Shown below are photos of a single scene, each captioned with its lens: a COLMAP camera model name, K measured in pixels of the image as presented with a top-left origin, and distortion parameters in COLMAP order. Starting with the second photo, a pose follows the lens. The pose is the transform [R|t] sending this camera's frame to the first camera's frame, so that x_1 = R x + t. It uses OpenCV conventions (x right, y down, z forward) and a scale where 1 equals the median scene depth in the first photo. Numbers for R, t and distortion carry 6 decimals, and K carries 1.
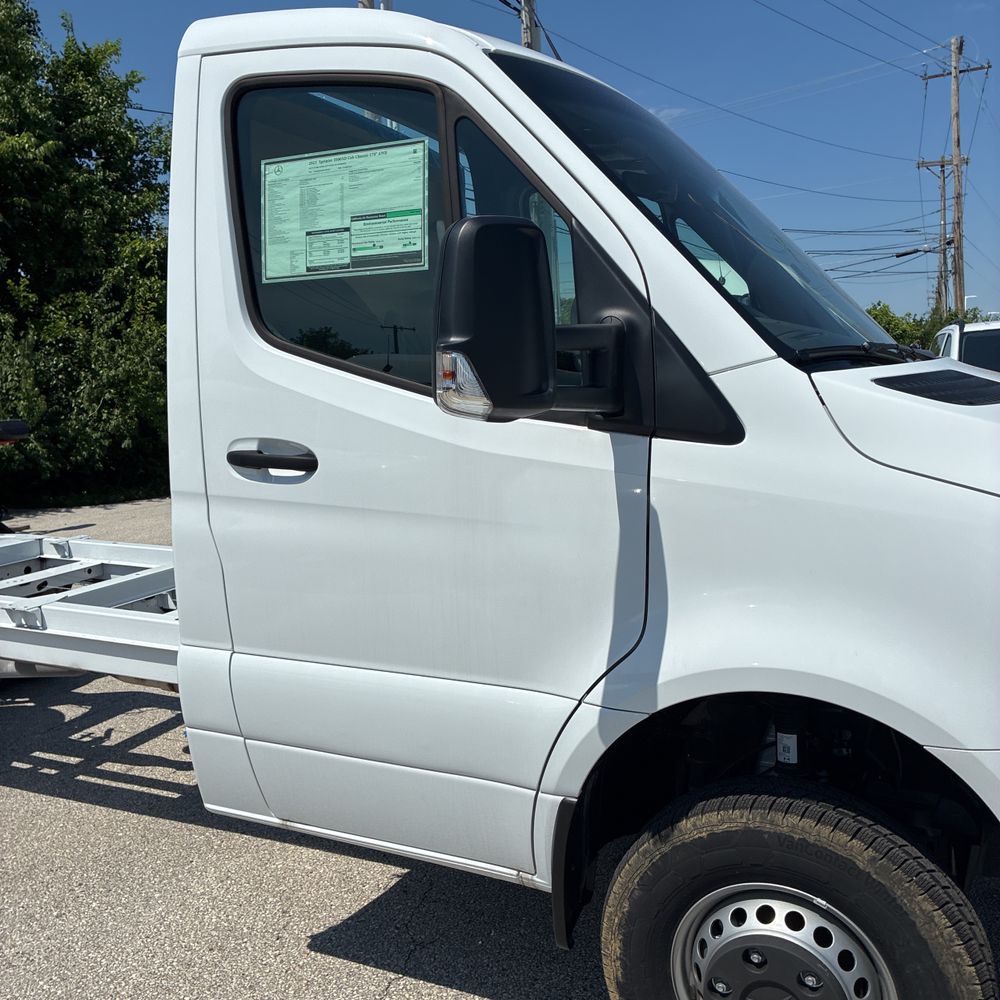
lens RADIAL K [[1019.5, 0, 494.7], [0, 1019.5, 500.2], [0, 0, 1]] dist [0.028798, -0.012564]
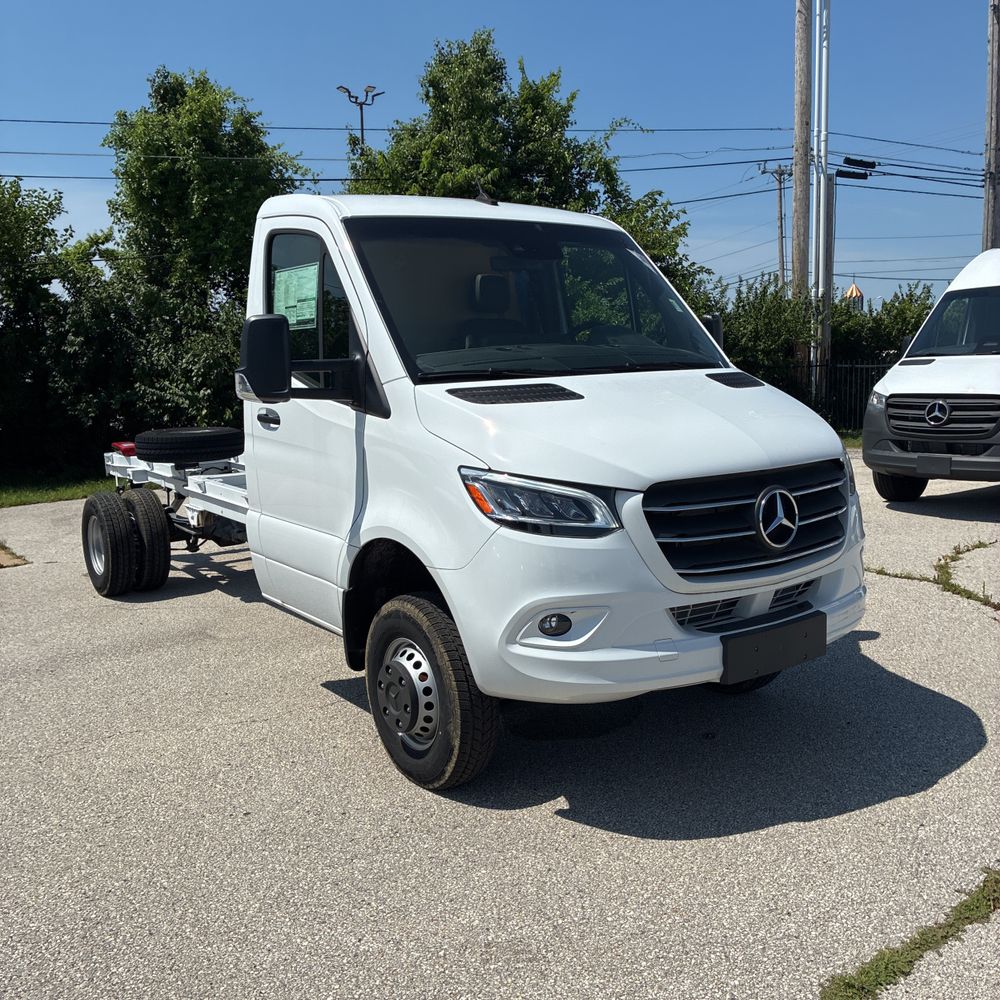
lens RADIAL K [[1019.5, 0, 494.7], [0, 1019.5, 500.2], [0, 0, 1]] dist [0.028798, -0.012564]
pose [[0.872534, 0.077859, -0.482309, 1.153435], [-0.065262, 0.996947, 0.042872, 0.005241], [0.484174, -0.005931, 0.874951, -0.557517]]
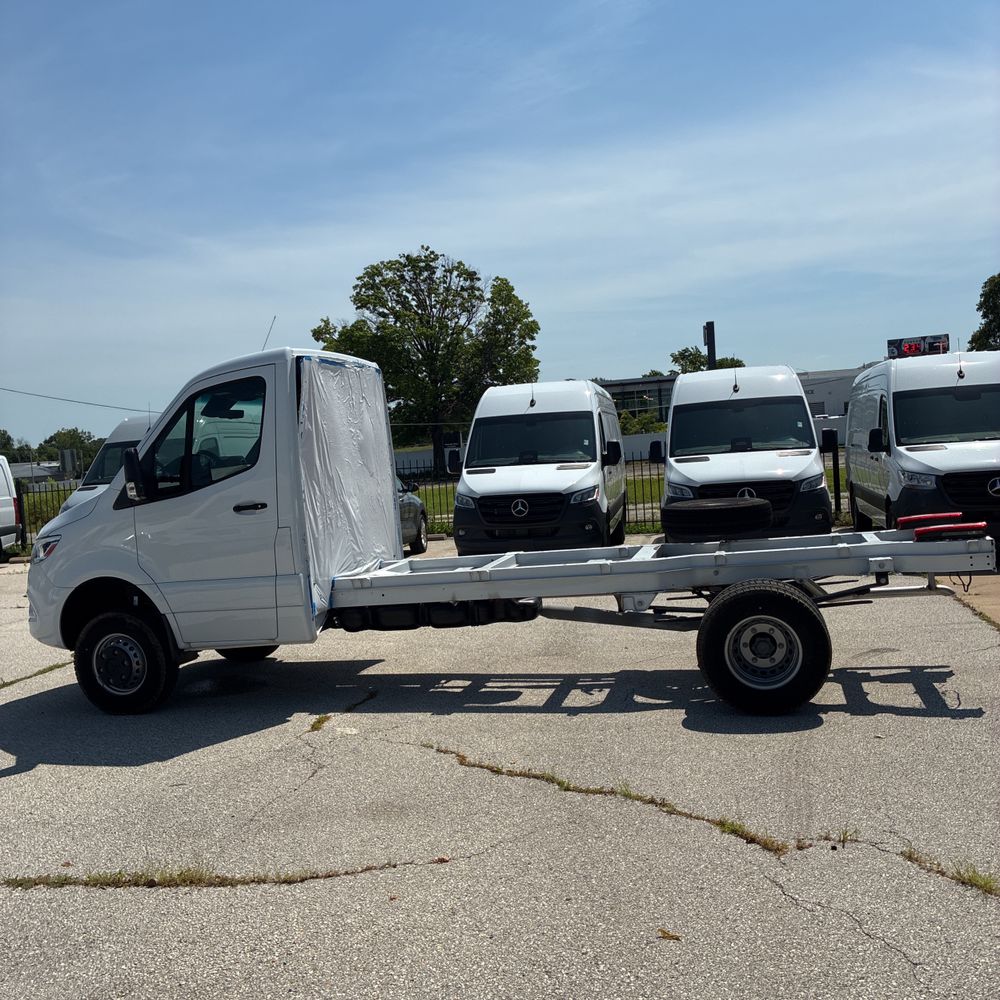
lens RADIAL K [[1019.5, 0, 494.7], [0, 1019.5, 500.2], [0, 0, 1]] dist [0.028798, -0.012564]
pose [[-0.978567, 0.112973, -0.172176, -0.046424], [0.080031, 0.978997, 0.187508, -0.653677], [0.189743, 0.169710, -0.967055, 4.643565]]
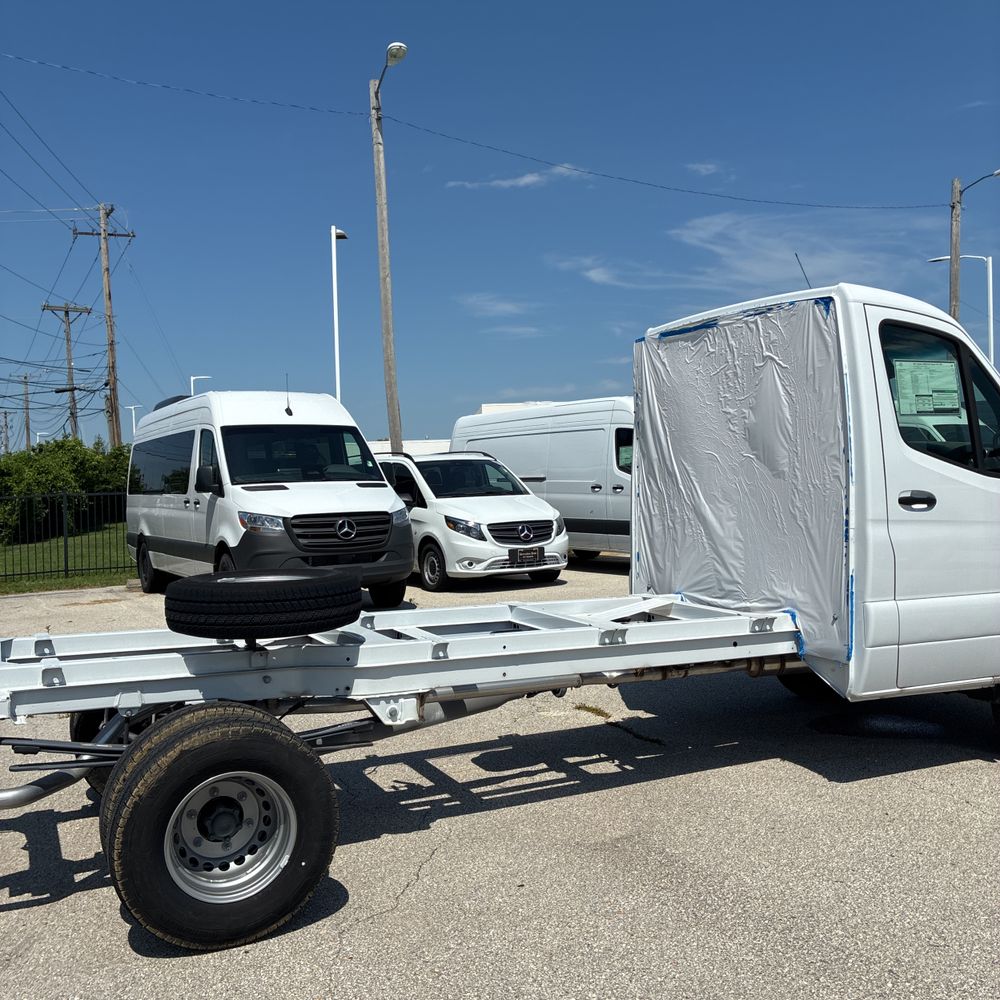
lens RADIAL K [[1012.4, 0, 506.4], [0, 1012.4, 511.4], [0, 0, 1]] dist [0.032268, -0.010722]
pose [[0.623719, -0.006839, 0.781619, -2.328111], [0.101005, 0.992283, -0.071918, 0.046051], [-0.775095, 0.123804, 0.619596, 0.363864]]
